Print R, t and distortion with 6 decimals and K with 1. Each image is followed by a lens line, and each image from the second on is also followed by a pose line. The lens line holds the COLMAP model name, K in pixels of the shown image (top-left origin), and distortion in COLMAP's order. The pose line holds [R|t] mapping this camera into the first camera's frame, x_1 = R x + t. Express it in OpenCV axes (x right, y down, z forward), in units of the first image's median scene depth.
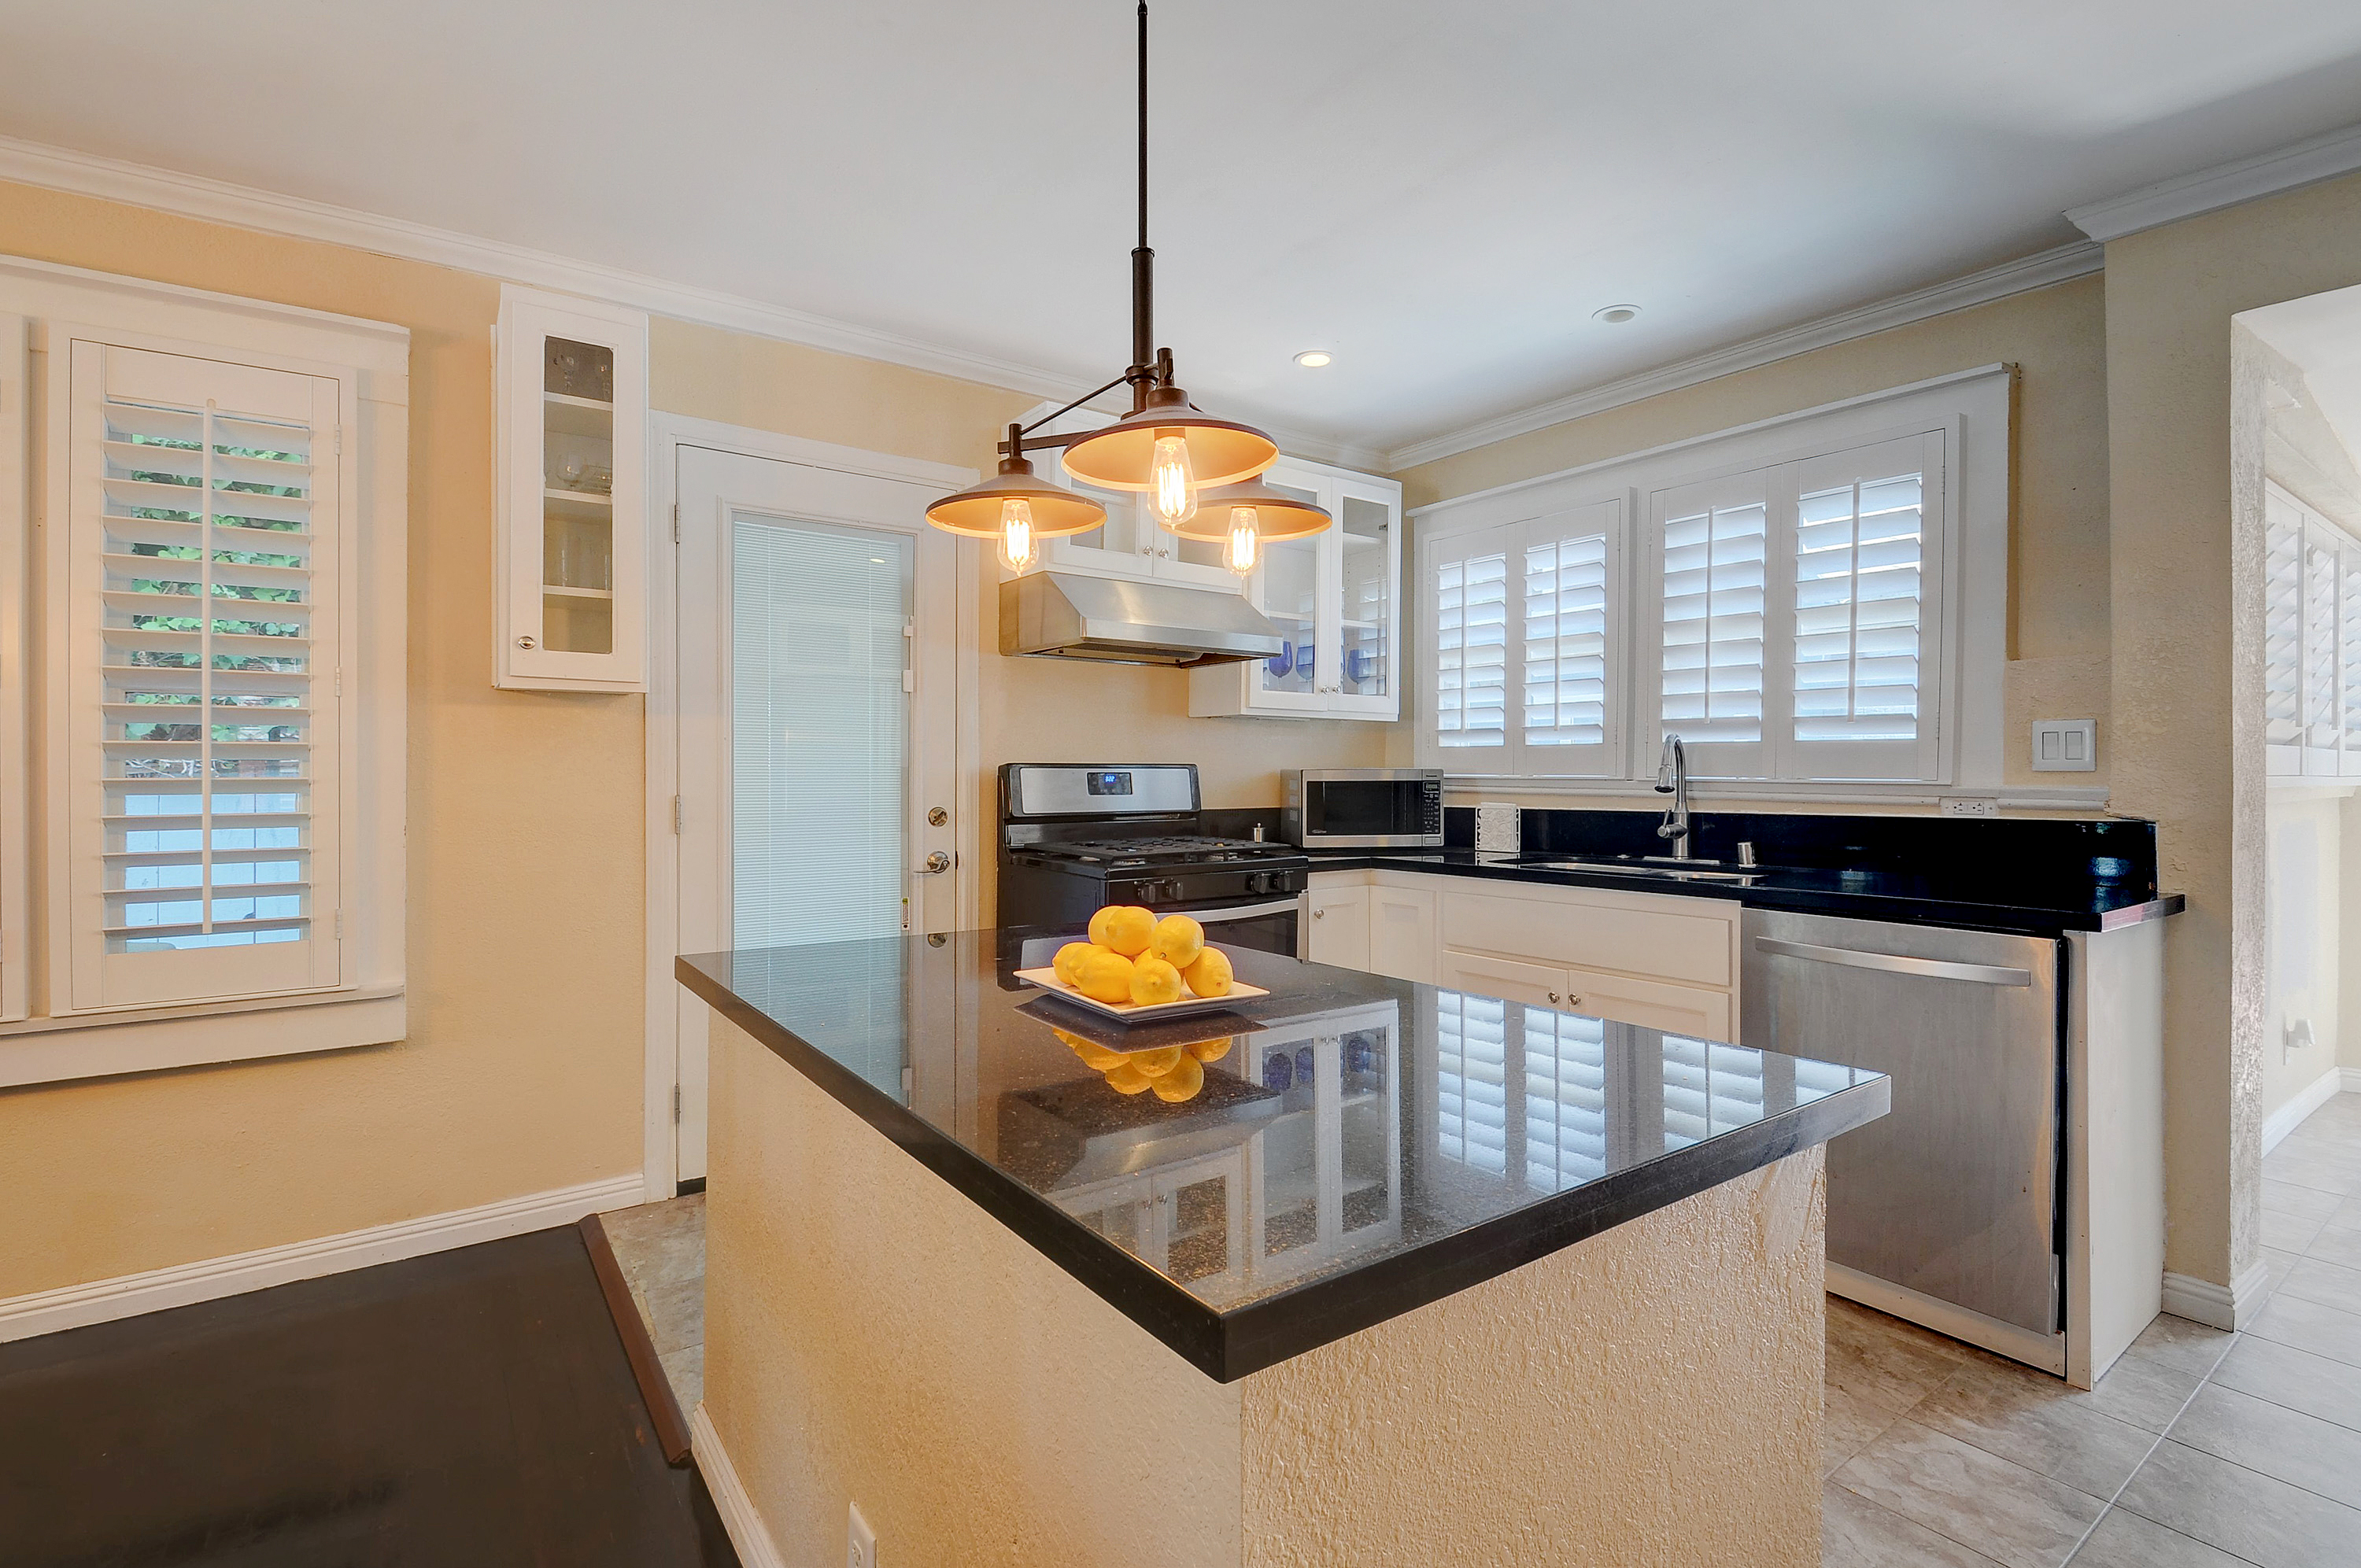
lens RADIAL K [[1072.2, 0, 1140.0], [0, 1072.2, 774.2], [0, 0, 1]] dist [-0.013565, -0.000276]
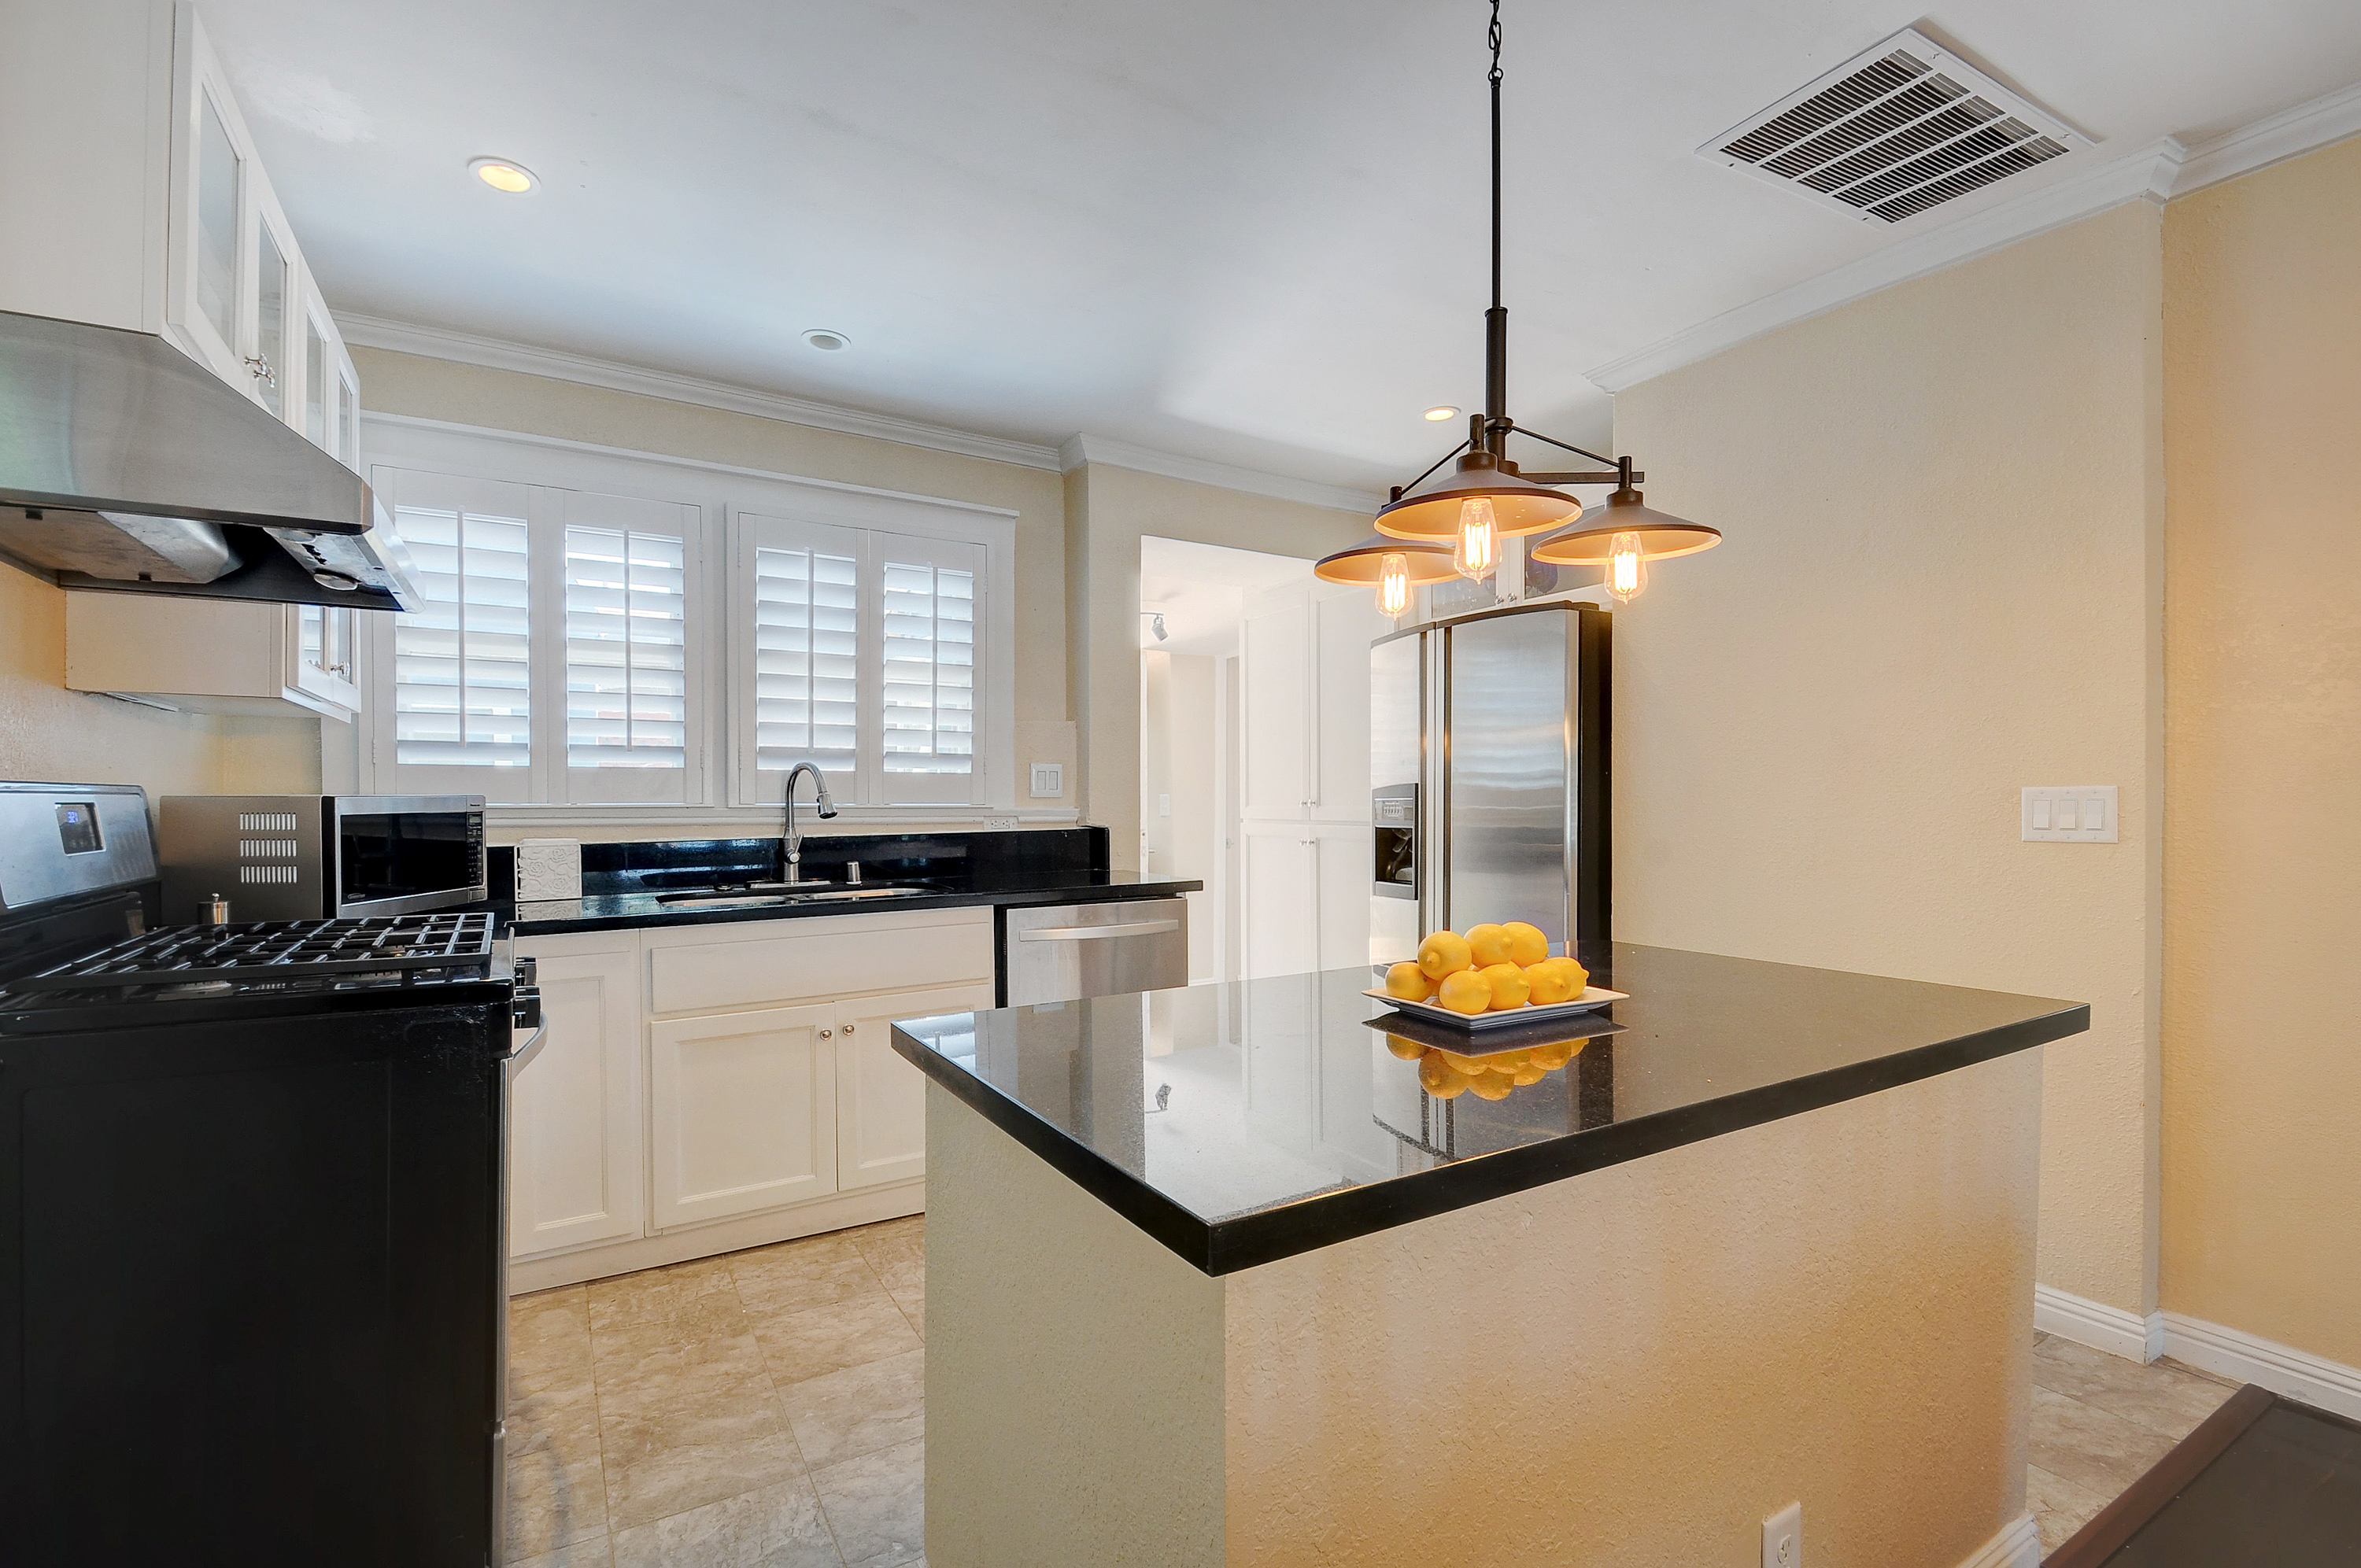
lens RADIAL K [[1063.0, 0, 1184.9], [0, 1063.0, 809.3], [0, 0, 1]] dist [0.000456, 0.000085]
pose [[0.064847, -0.012143, 0.997821, -0.477146], [0.004658, 0.999919, 0.011866, -0.002272], [-0.997884, 0.003878, 0.064898, 0.538785]]
